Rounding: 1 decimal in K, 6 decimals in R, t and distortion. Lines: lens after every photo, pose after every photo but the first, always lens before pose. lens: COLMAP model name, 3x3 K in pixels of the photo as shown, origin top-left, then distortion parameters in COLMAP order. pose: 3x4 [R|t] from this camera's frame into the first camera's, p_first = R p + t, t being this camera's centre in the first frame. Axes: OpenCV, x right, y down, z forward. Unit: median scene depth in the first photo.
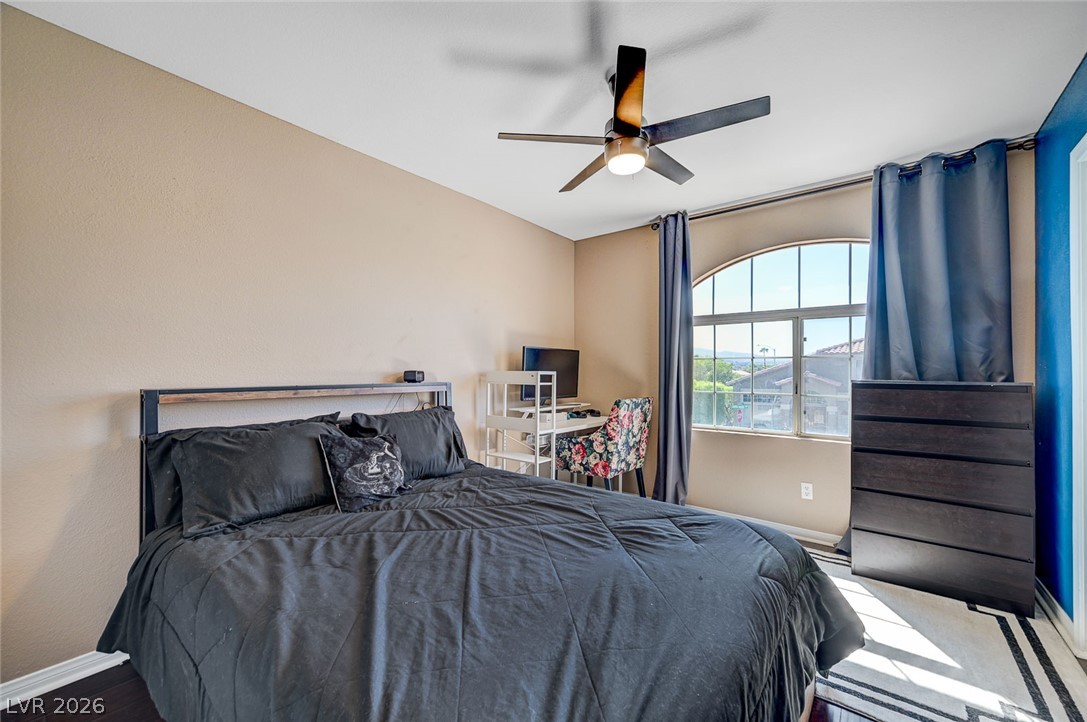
lens RADIAL K [[430.4, 0, 537.8], [0, 430.4, 363.2], [0, 0, 1]] dist [0.001239, 0.000180]
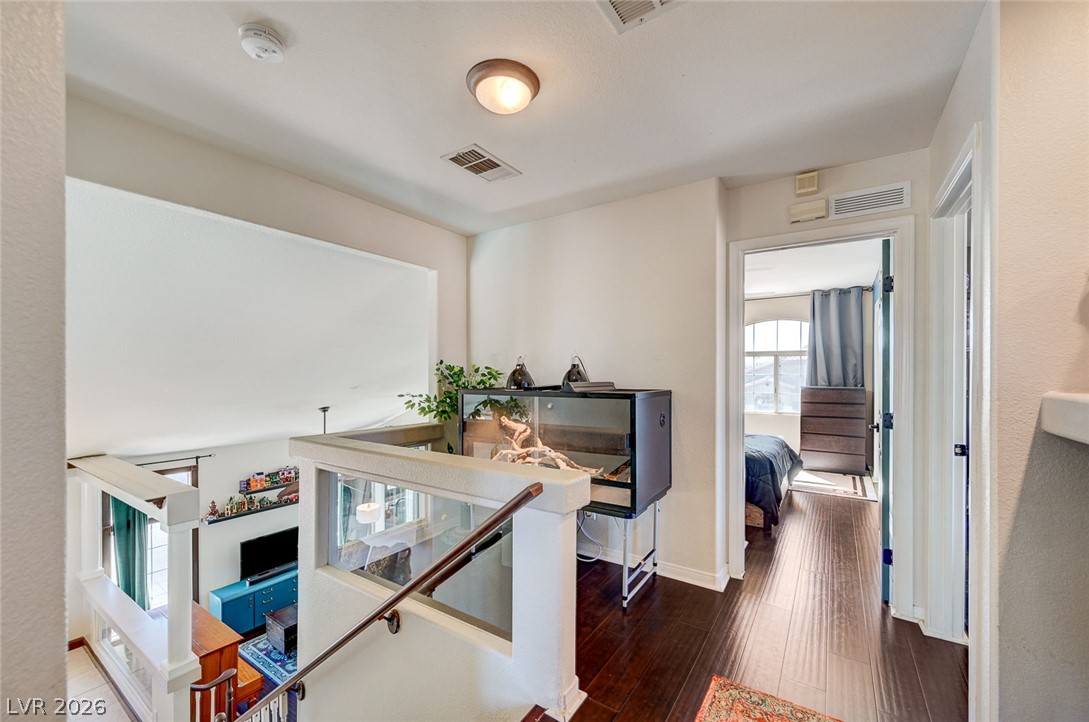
lens RADIAL K [[431.2, 0, 550.6], [0, 431.2, 370.9], [0, 0, 1]] dist [0.001239, 0.000180]
pose [[0.994944, 0.000402, 0.100434, -0.784139], [-0.001247, 0.999964, 0.008350, -0.056969], [-0.100427, -0.008433, 0.994909, -1.089746]]
